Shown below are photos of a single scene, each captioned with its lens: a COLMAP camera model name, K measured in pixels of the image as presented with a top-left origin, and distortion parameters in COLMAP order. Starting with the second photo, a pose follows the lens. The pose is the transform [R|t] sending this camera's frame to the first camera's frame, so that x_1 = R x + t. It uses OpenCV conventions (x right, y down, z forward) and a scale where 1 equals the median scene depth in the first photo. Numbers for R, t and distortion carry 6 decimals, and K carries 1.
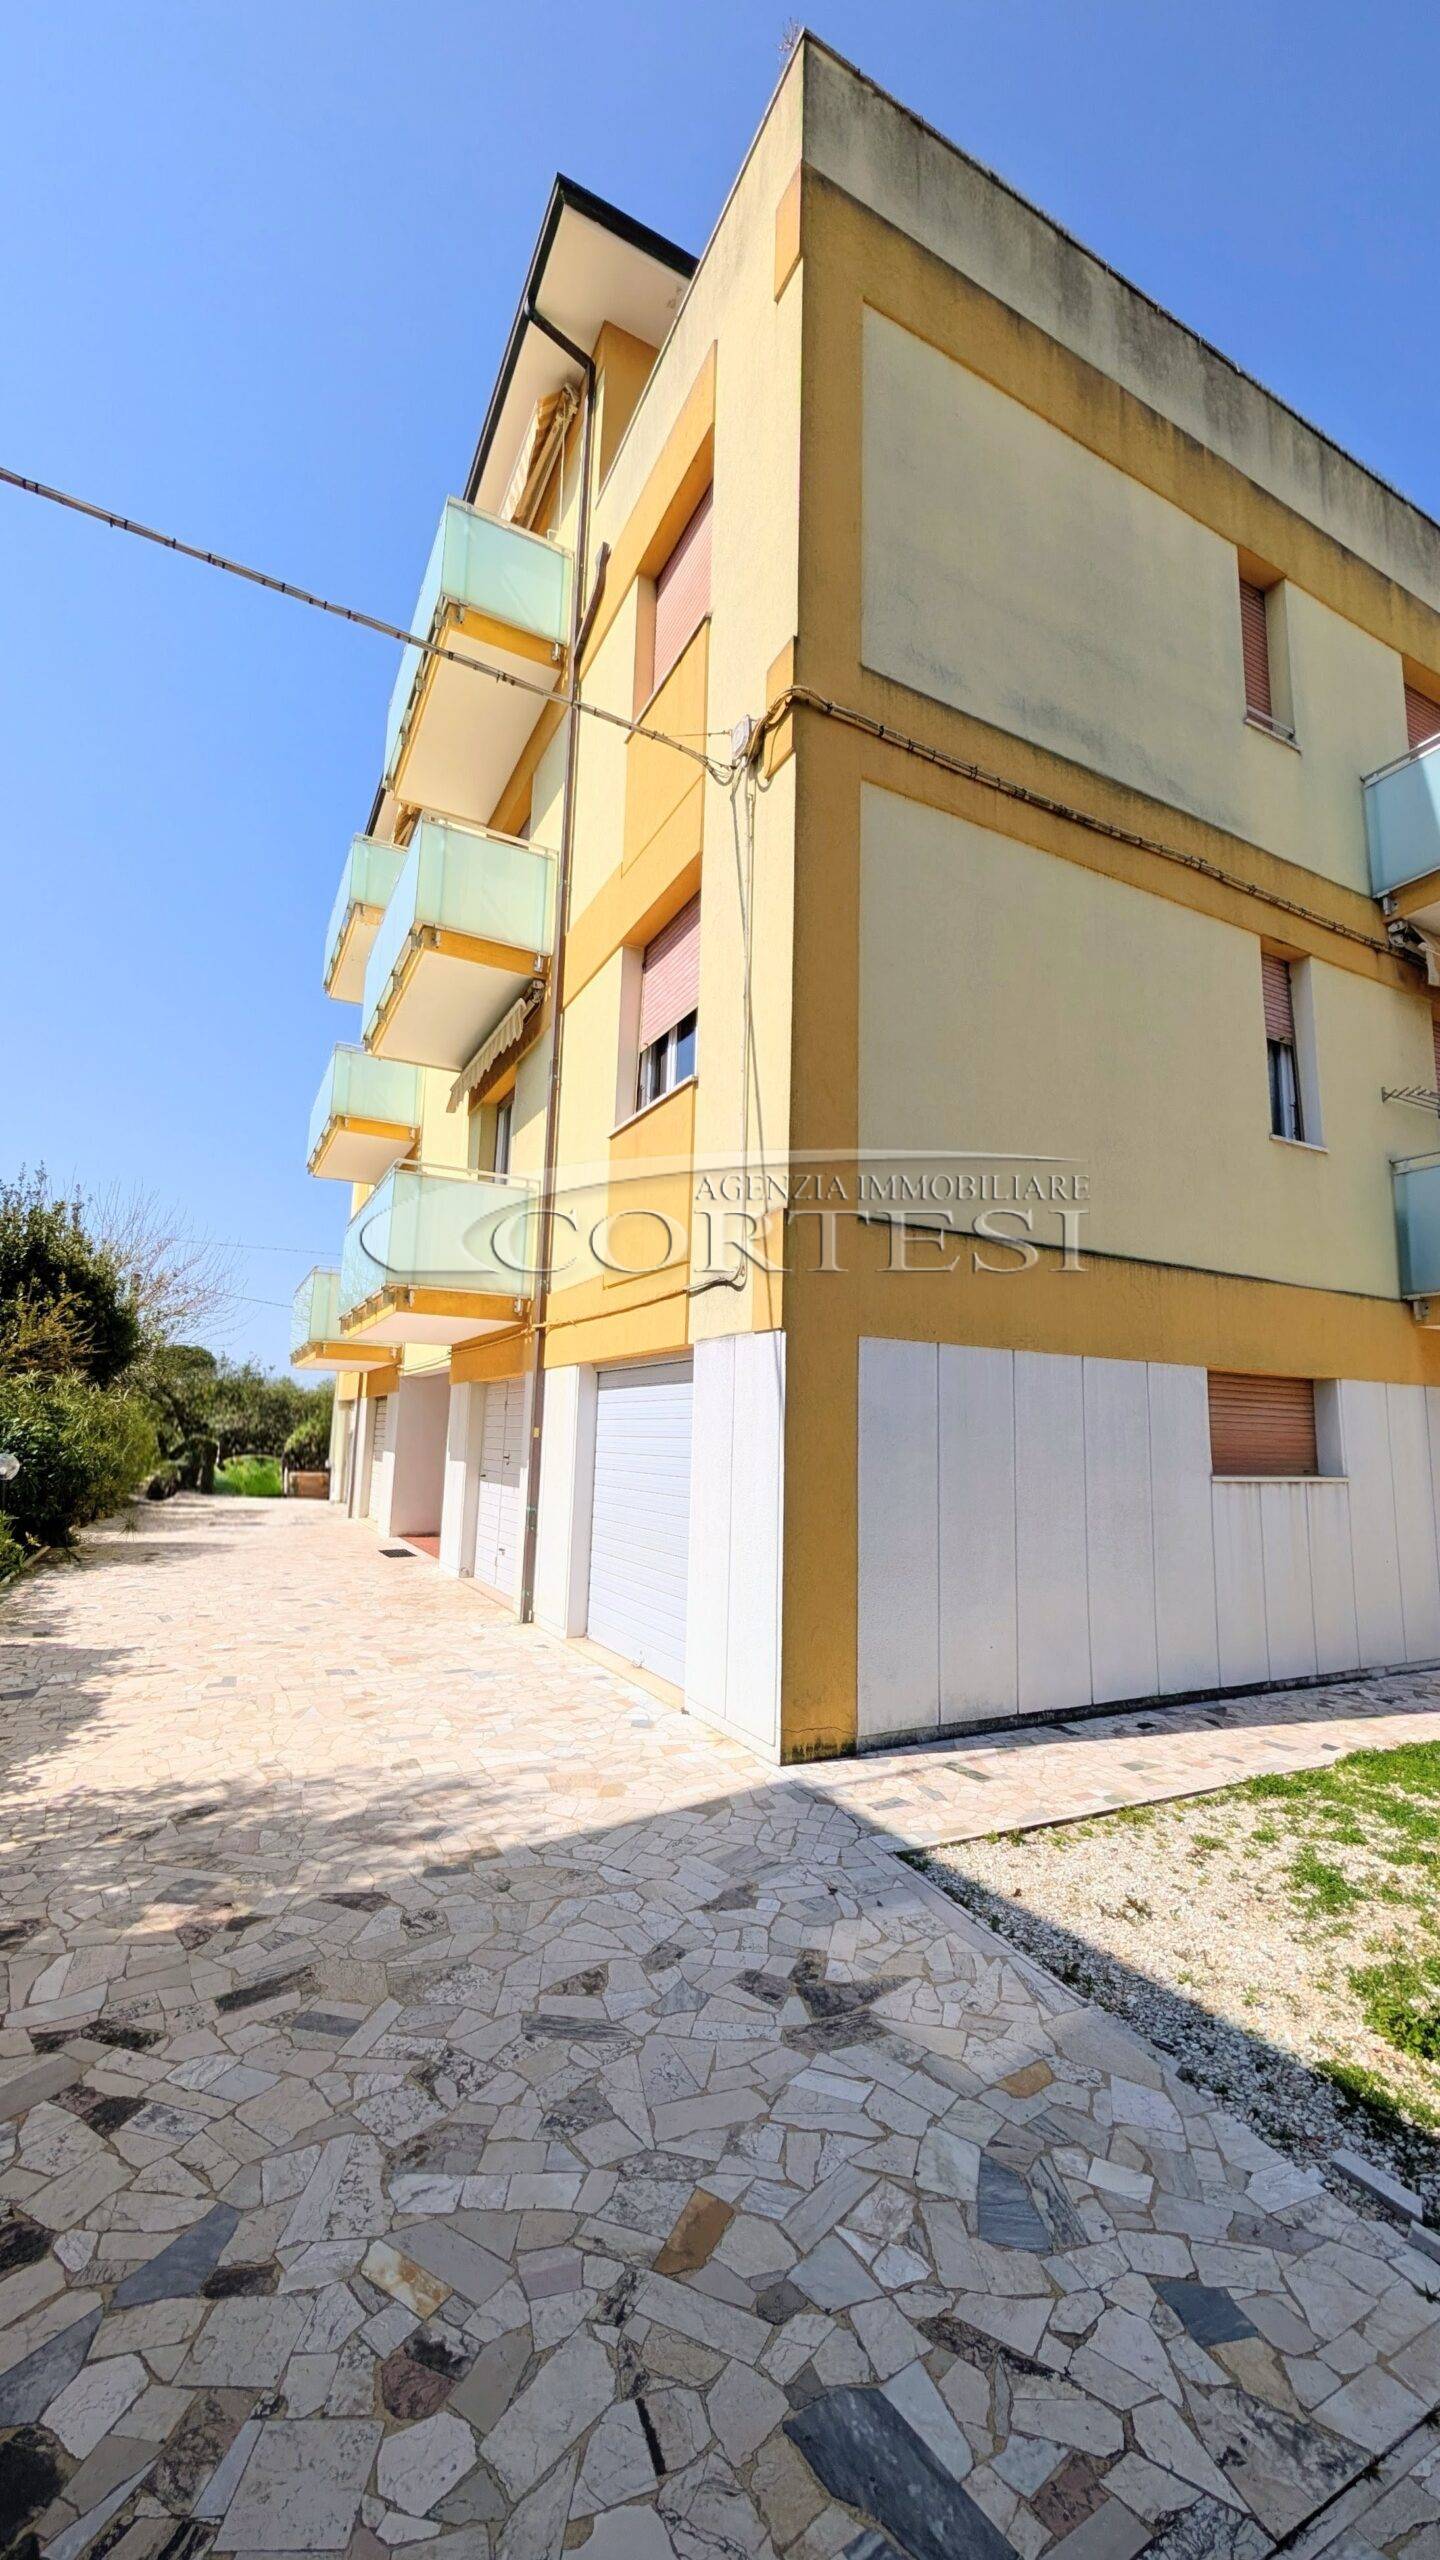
lens RADIAL K [[1014.2, 0, 728.7], [0, 1014.2, 1286.3], [0, 0, 1]] dist [-0.000497, 0.000256]
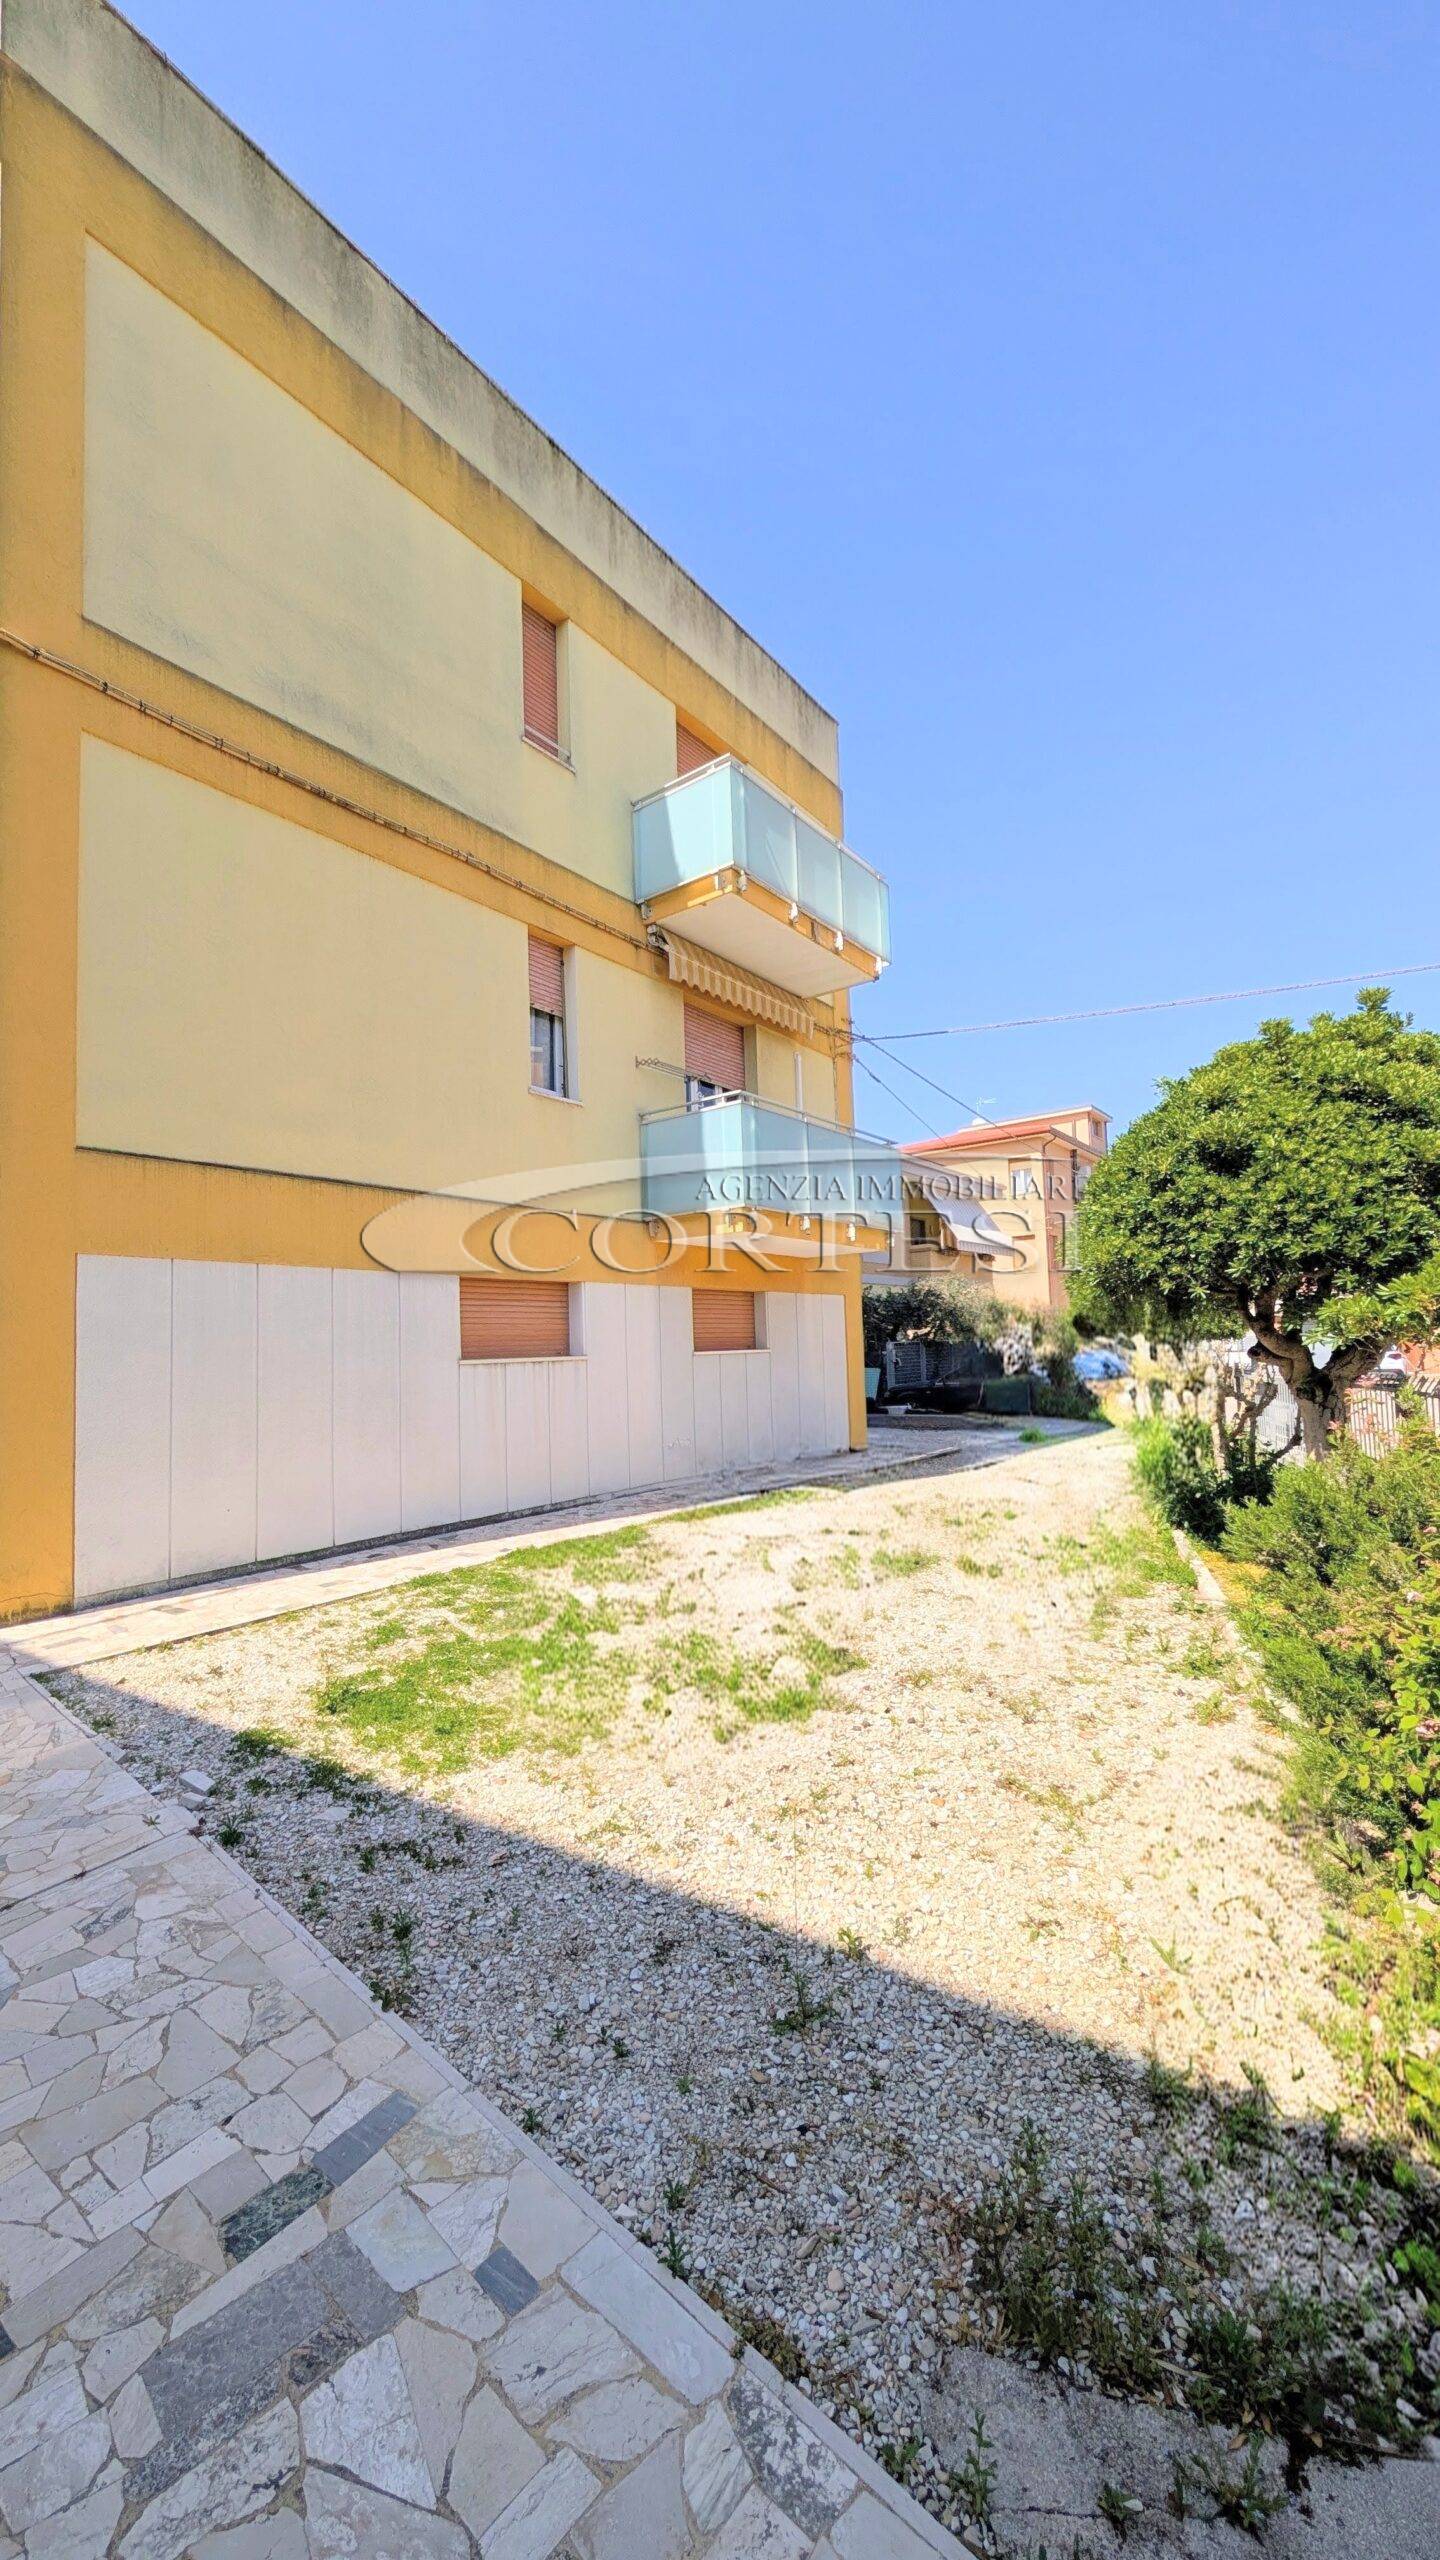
lens RADIAL K [[969.1, 0, 728.5], [0, 969.1, 1286.7], [0, 0, 1]] dist [-0.001197, 0.000523]
pose [[0.900698, -0.028313, 0.433522, 0.252817], [-0.009222, 0.996403, 0.084234, -0.009408], [-0.434347, -0.079867, 0.897198, -0.224473]]
